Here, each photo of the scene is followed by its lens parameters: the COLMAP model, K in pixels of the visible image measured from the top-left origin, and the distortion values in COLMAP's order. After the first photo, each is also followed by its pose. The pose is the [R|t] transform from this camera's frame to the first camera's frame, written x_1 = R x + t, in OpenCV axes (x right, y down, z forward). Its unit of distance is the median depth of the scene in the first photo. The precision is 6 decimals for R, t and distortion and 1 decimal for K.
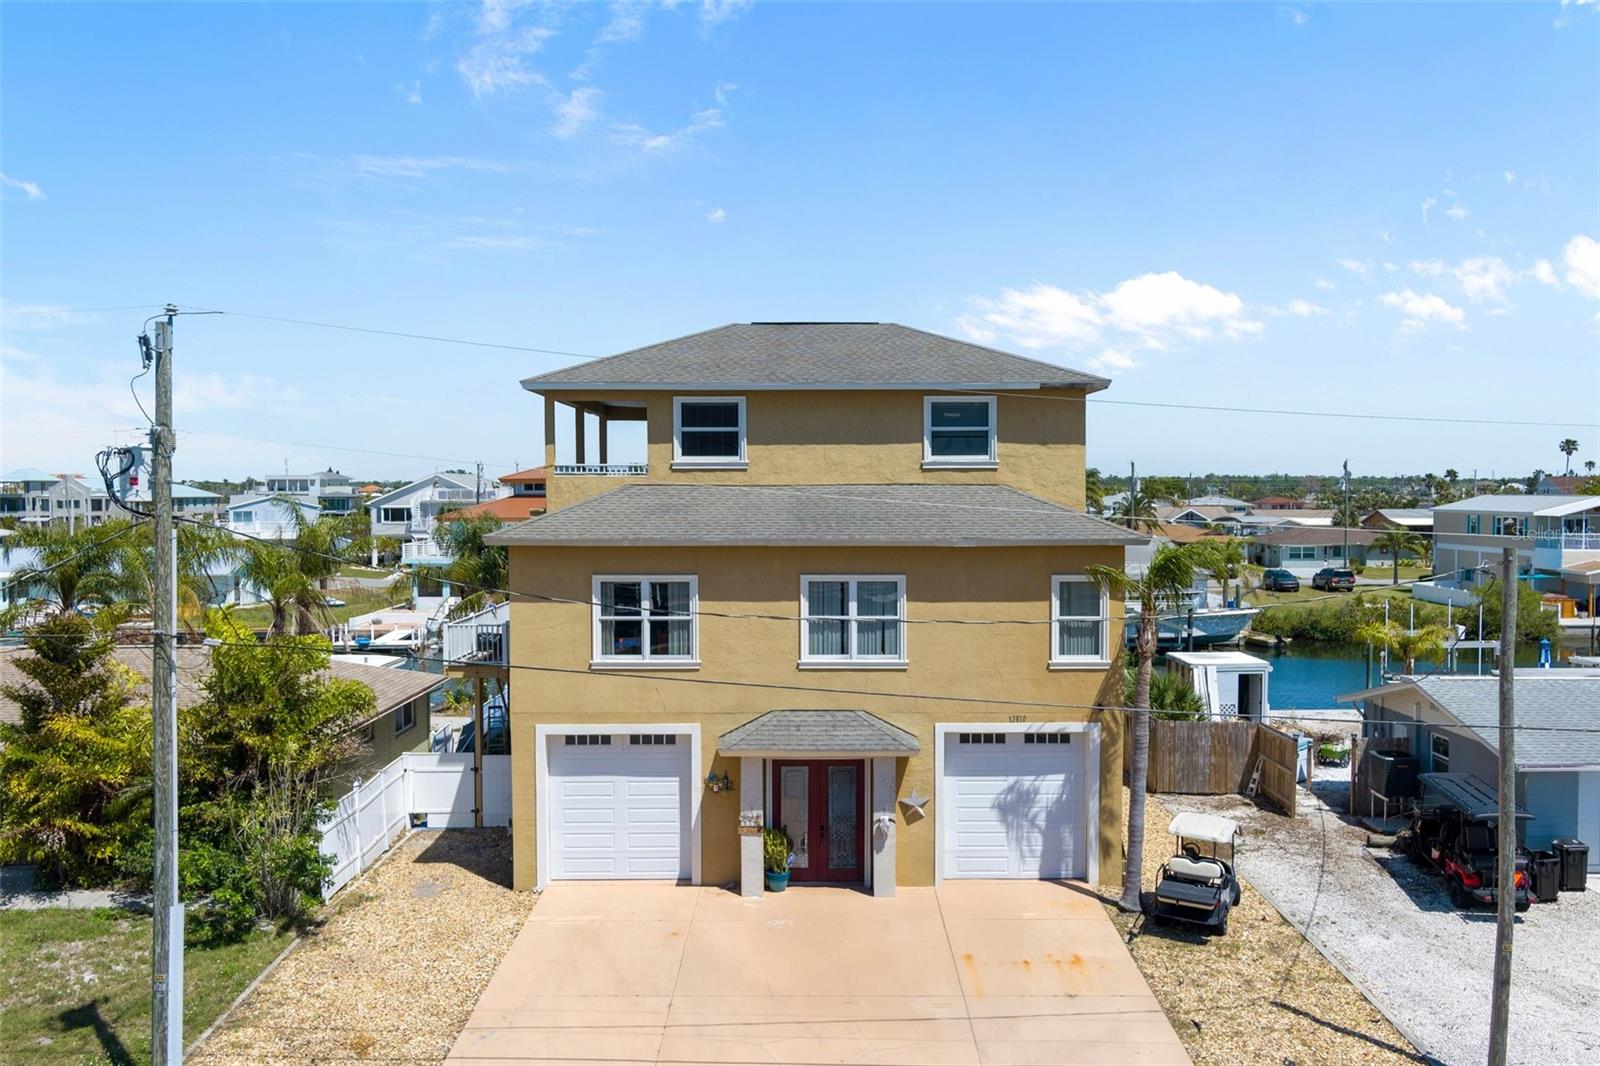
lens RADIAL K [[1263.0, 0, 800.7], [0, 1263.0, 530.4], [0, 0, 1]] dist [0.016405, 0.006024]
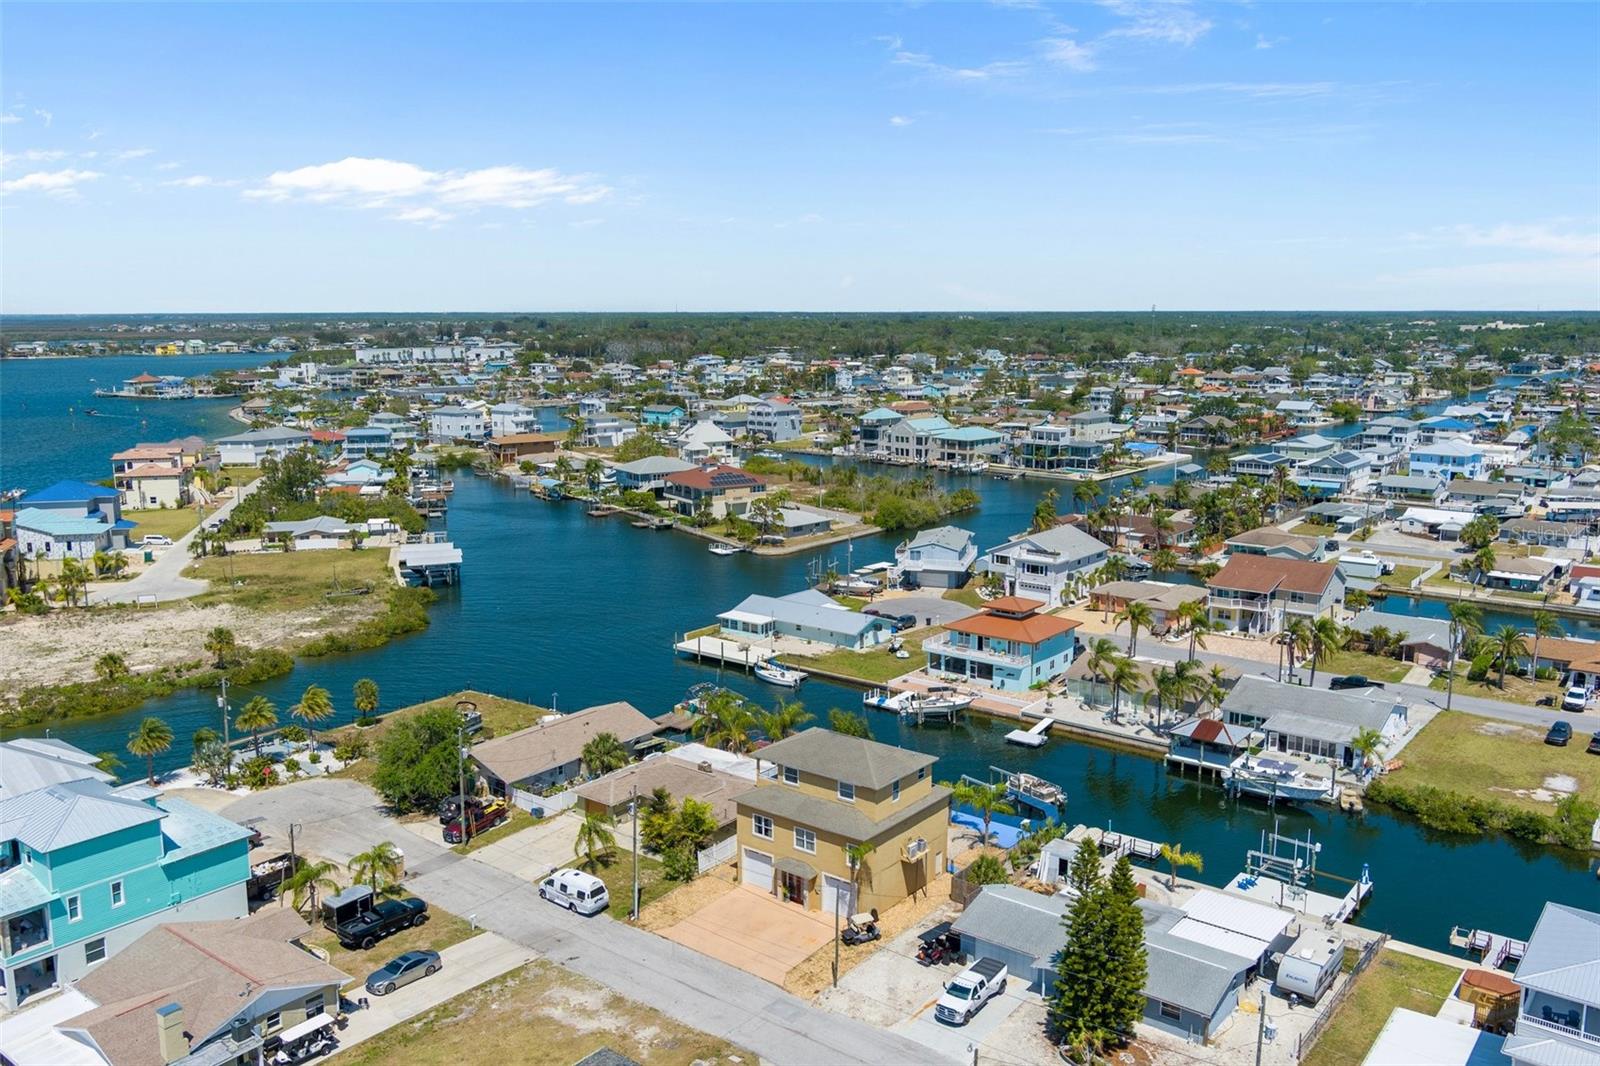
lens RADIAL K [[1263.0, 0, 799.3], [0, 1263.0, 533.0], [0, 0, 1]] dist [0.016405, 0.006024]
pose [[0.788638, 0.110711, -0.604808, 2.265266], [-0.030984, 0.989562, 0.140739, -1.406992], [0.614076, -0.092253, 0.783837, -1.965982]]
